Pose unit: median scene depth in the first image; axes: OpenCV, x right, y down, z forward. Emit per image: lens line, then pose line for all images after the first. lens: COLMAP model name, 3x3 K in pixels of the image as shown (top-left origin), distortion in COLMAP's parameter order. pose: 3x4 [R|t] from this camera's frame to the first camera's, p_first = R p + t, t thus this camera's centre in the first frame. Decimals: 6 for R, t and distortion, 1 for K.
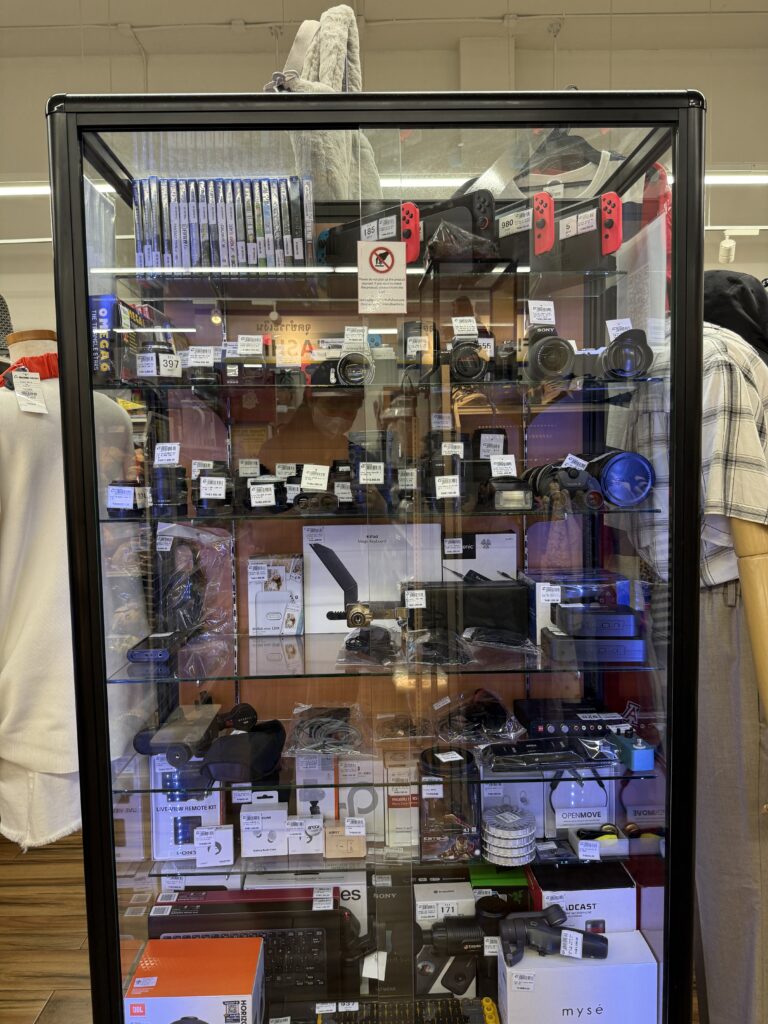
lens RADIAL K [[766.6, 0, 384.0], [0, 766.6, 512.0], [0, 0, 1]] dist [0.094473, -0.150924]
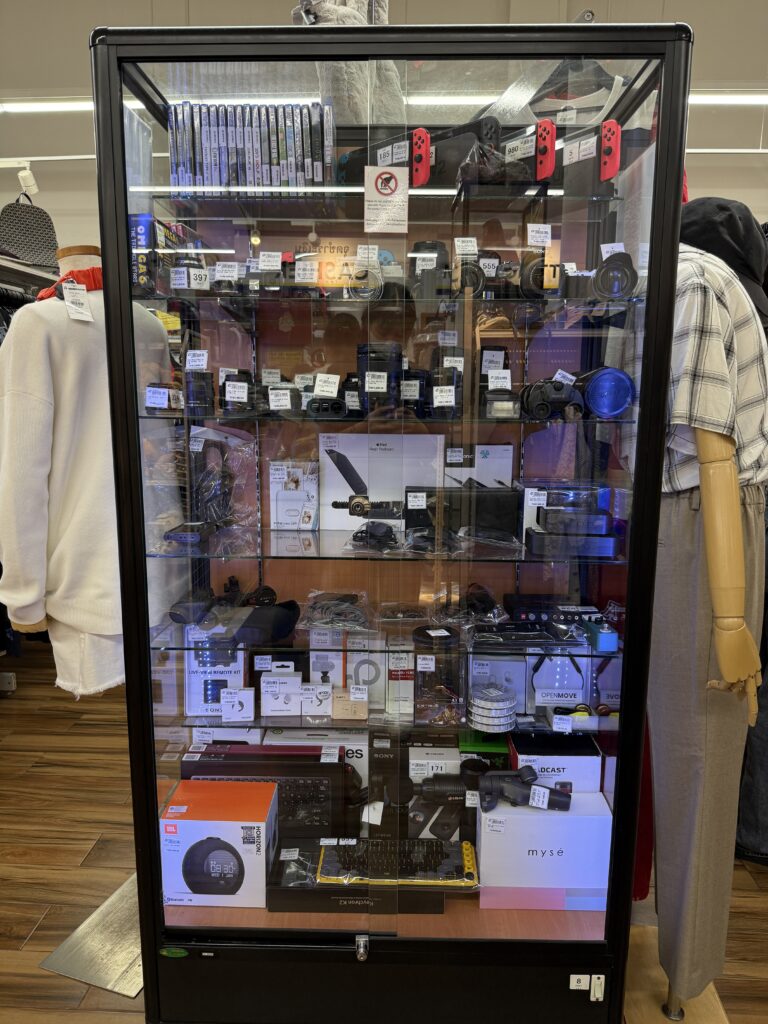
lens RADIAL K [[758.6, 0, 381.0], [0, 758.6, 512.8], [0, 0, 1]] dist [0.089145, -0.128393]
pose [[0.998140, 0.033369, -0.051016, 0.048131], [-0.028416, 0.995080, 0.094911, 0.030306], [0.053932, -0.093285, 0.994178, -0.108806]]
